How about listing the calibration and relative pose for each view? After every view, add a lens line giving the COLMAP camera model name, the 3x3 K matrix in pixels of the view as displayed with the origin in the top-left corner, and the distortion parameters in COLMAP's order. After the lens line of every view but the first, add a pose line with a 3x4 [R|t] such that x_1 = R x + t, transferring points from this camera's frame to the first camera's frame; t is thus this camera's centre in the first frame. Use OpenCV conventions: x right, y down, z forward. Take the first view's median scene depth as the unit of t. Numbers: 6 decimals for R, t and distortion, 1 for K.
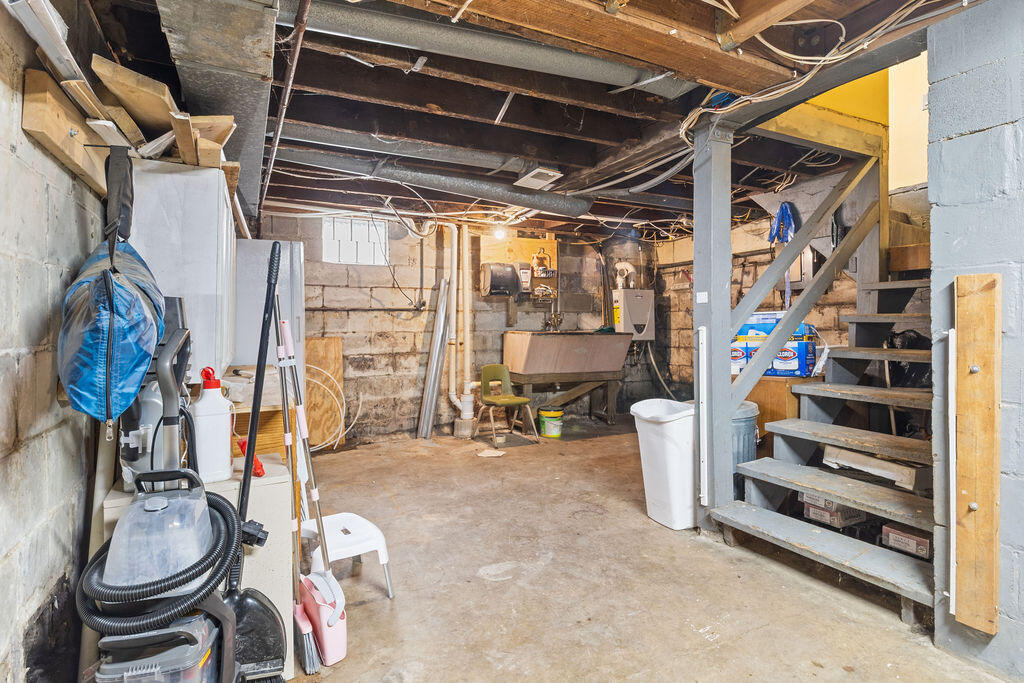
lens RADIAL K [[531.6, 0, 524.2], [0, 531.6, 322.0], [0, 0, 1]] dist [-0.002503, -0.001730]
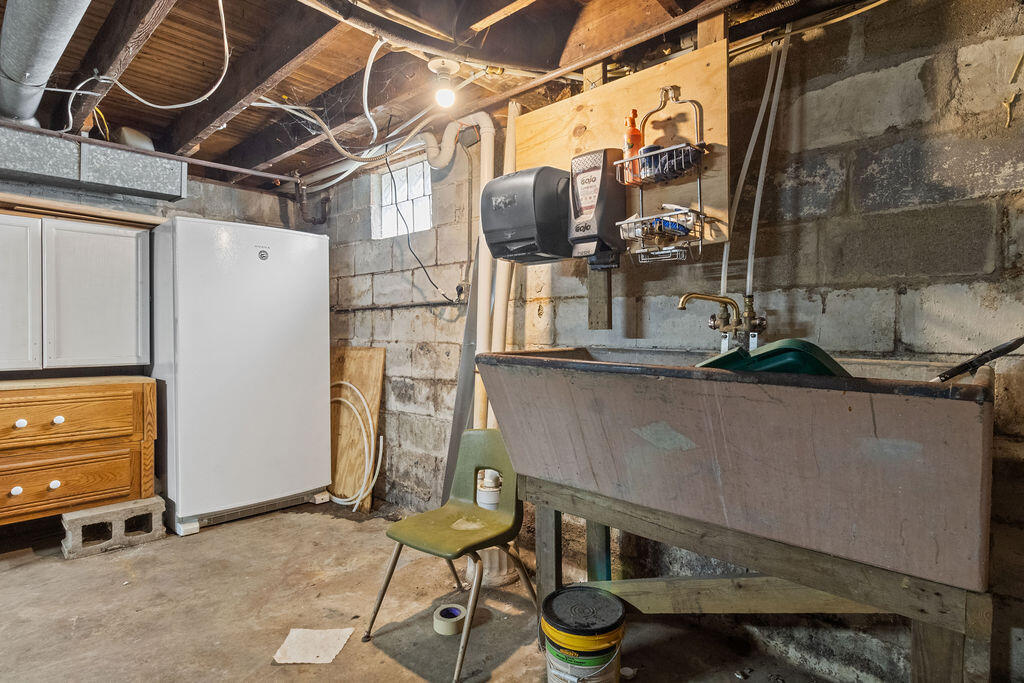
lens RADIAL K [[544.8, 0, 512.0], [0, 544.8, 341.5], [0, 0, 1]] dist [0.000475, -0.000172]
pose [[0.339660, 0.023244, -0.940261, 0.342338], [0.004296, 0.999646, 0.026265, 0.002321], [0.940539, -0.012961, 0.339439, 0.889644]]
